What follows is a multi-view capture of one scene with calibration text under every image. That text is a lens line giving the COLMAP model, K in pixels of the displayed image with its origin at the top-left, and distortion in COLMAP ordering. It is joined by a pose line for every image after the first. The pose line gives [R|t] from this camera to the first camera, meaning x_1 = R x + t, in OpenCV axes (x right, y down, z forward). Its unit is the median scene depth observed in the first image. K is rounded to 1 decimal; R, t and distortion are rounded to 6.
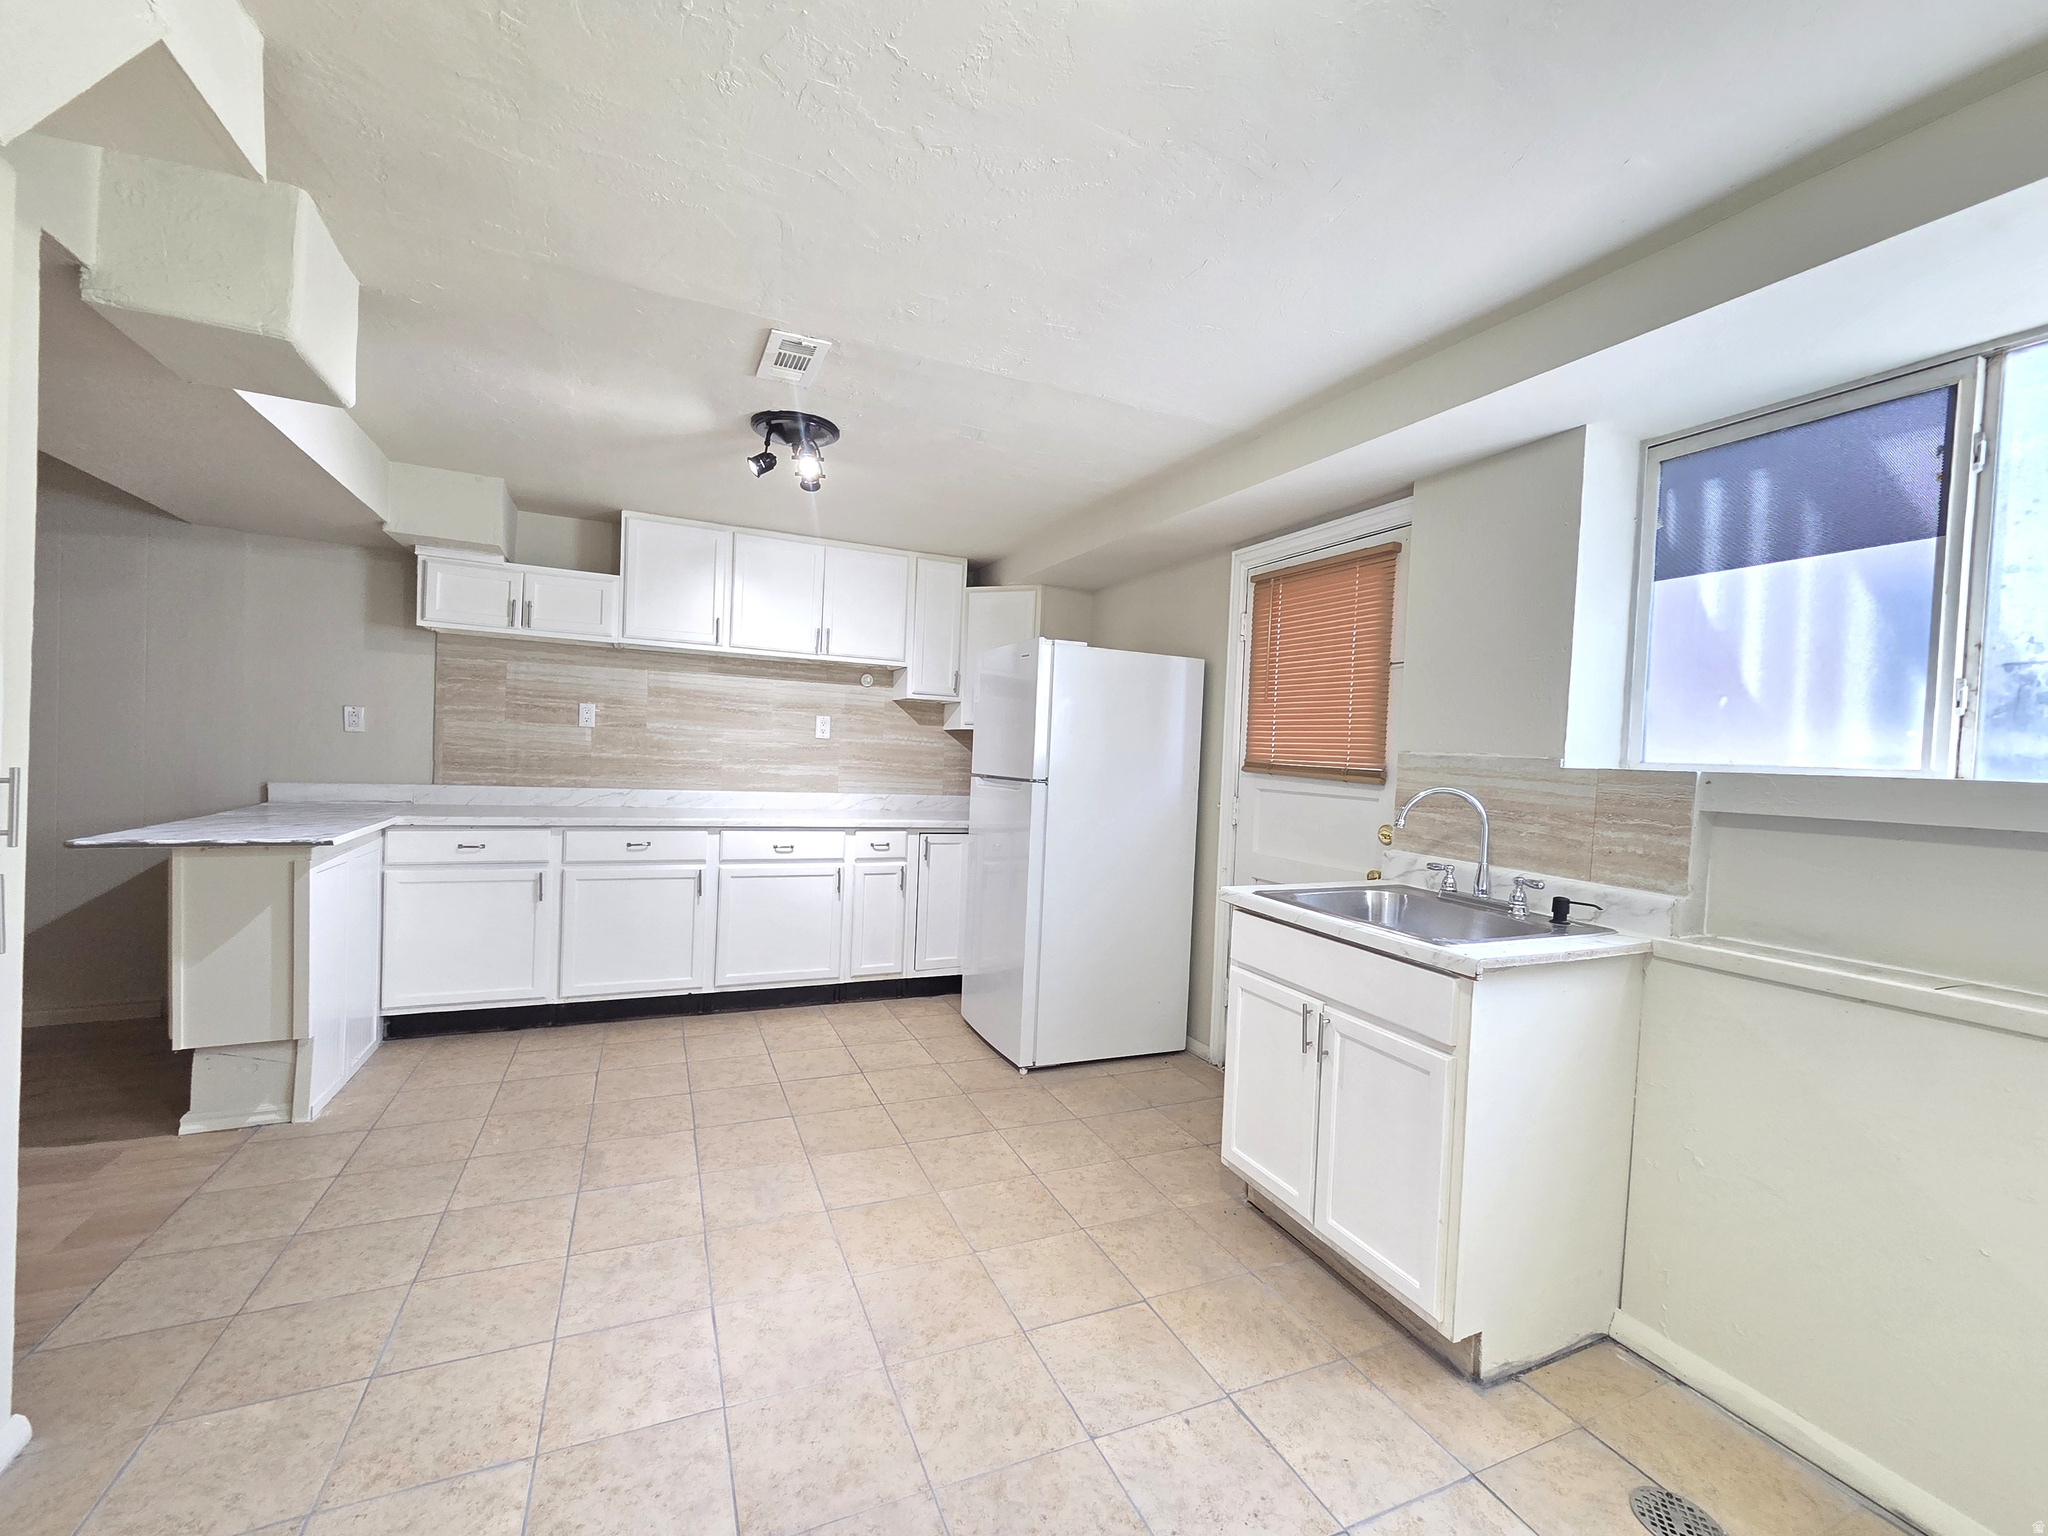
lens RADIAL K [[843.8, 0, 1024.3], [0, 843.8, 771.3], [0, 0, 1]] dist [-0.003444, -0.000086]
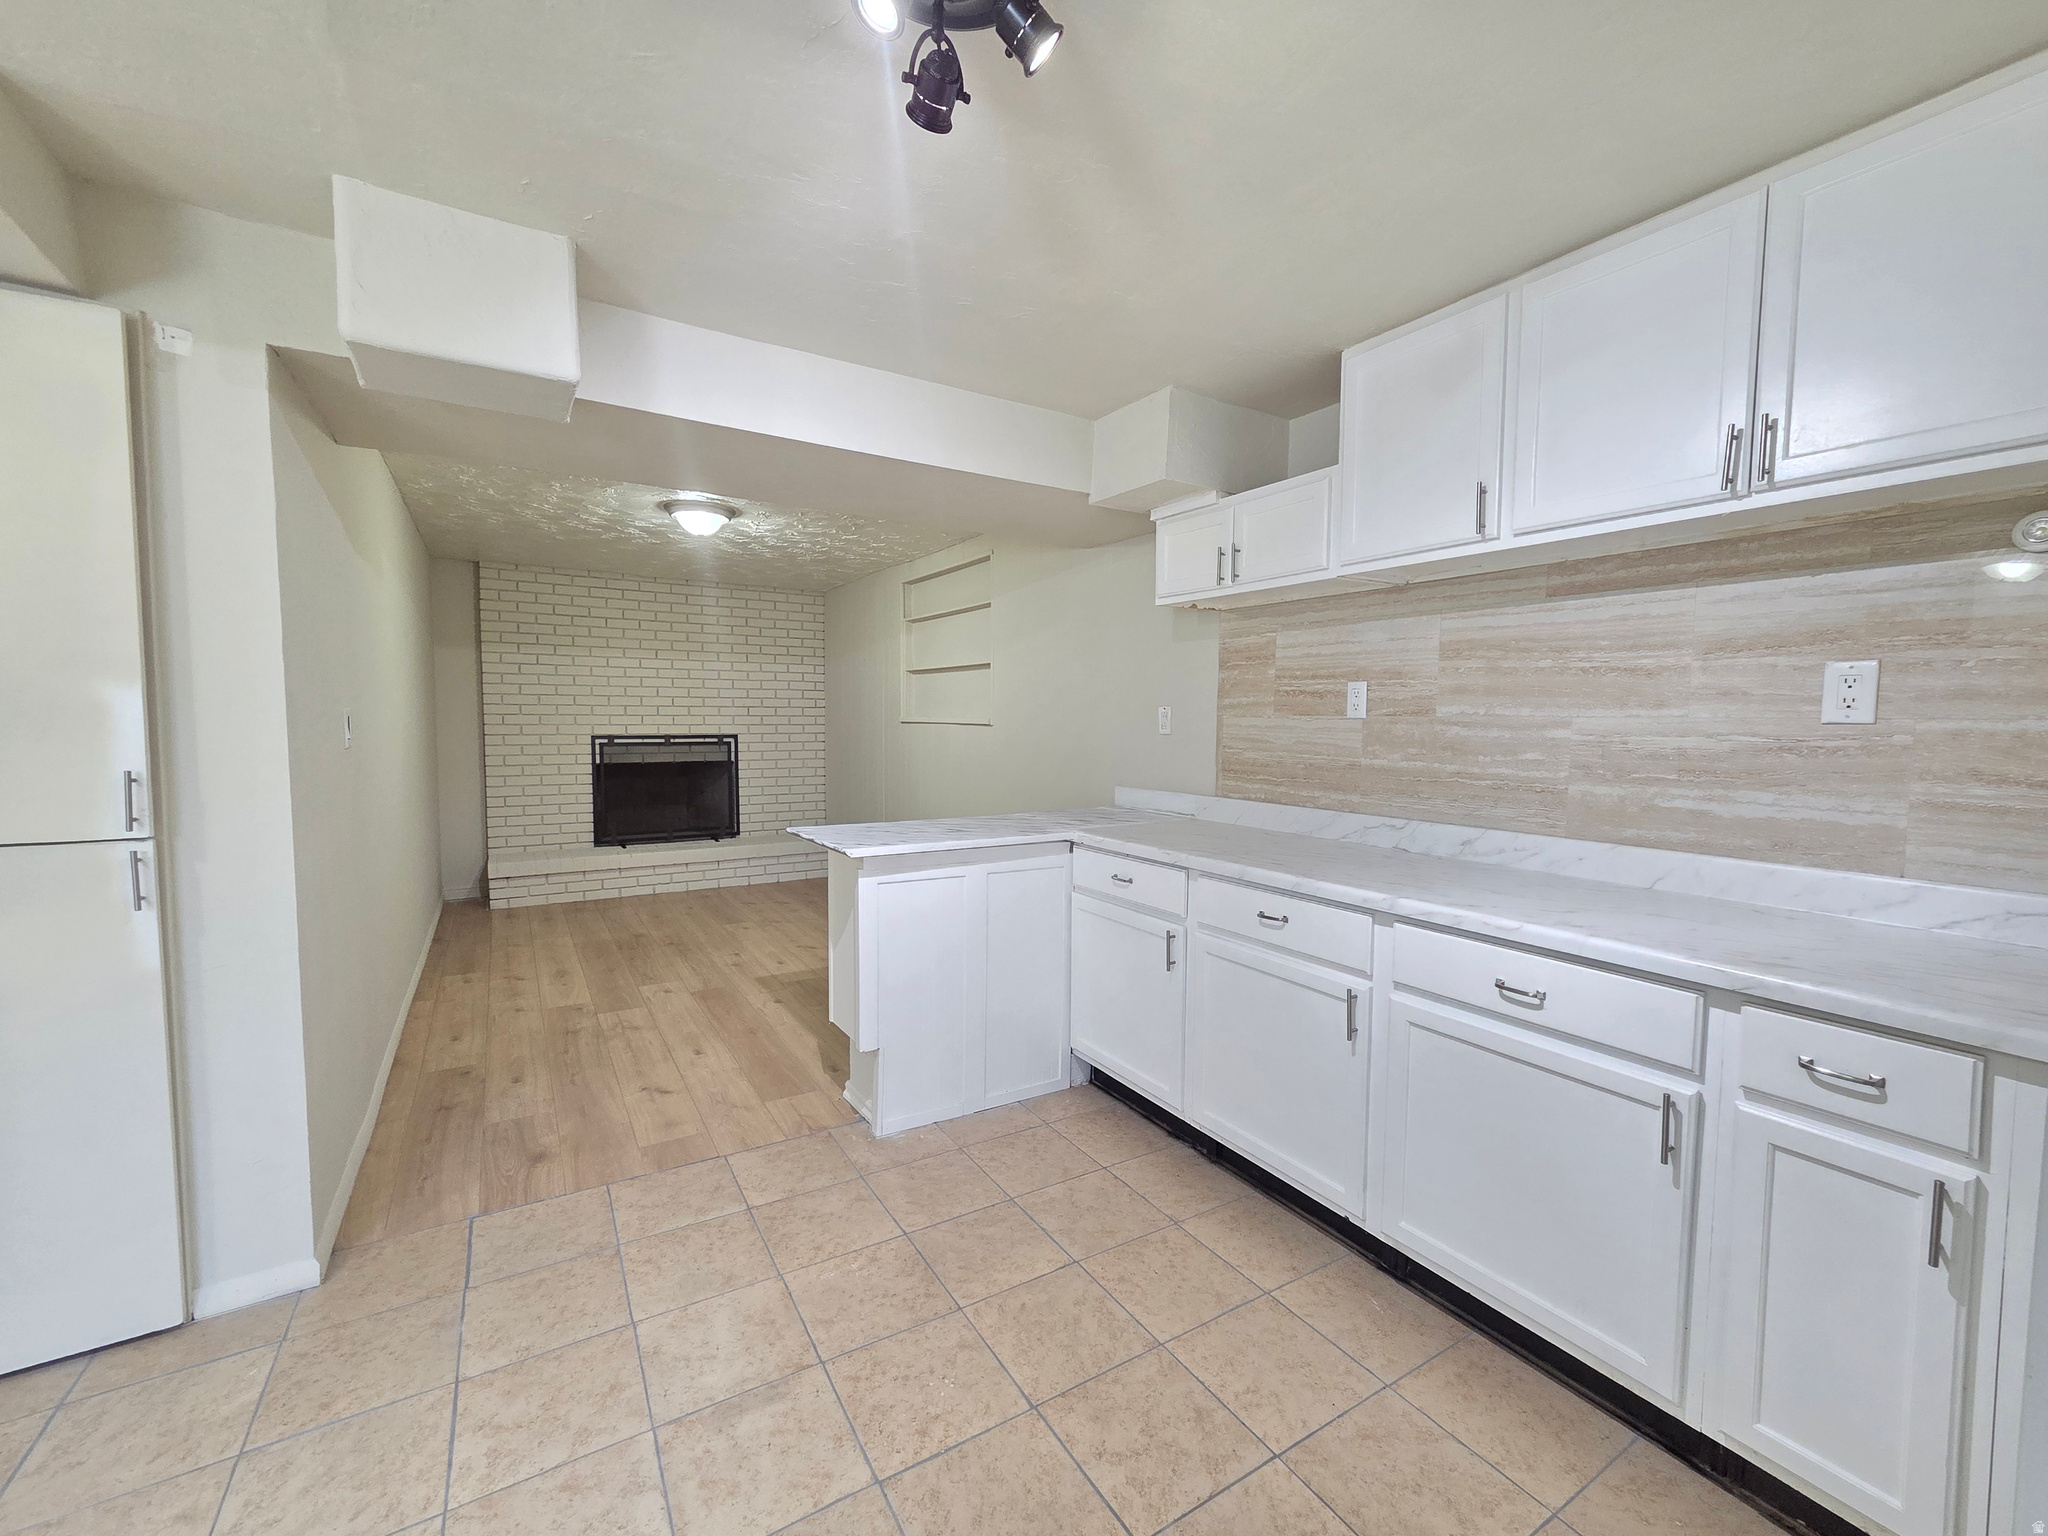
lens RADIAL K [[843.8, 0, 1024.7], [0, 843.8, 772.5], [0, 0, 1]] dist [-0.003444, -0.000086]
pose [[0.129602, 0.022873, -0.991302, 0.085903], [-0.021469, 0.999564, 0.020257, -0.019431], [0.991334, 0.018657, 0.130037, 0.676486]]
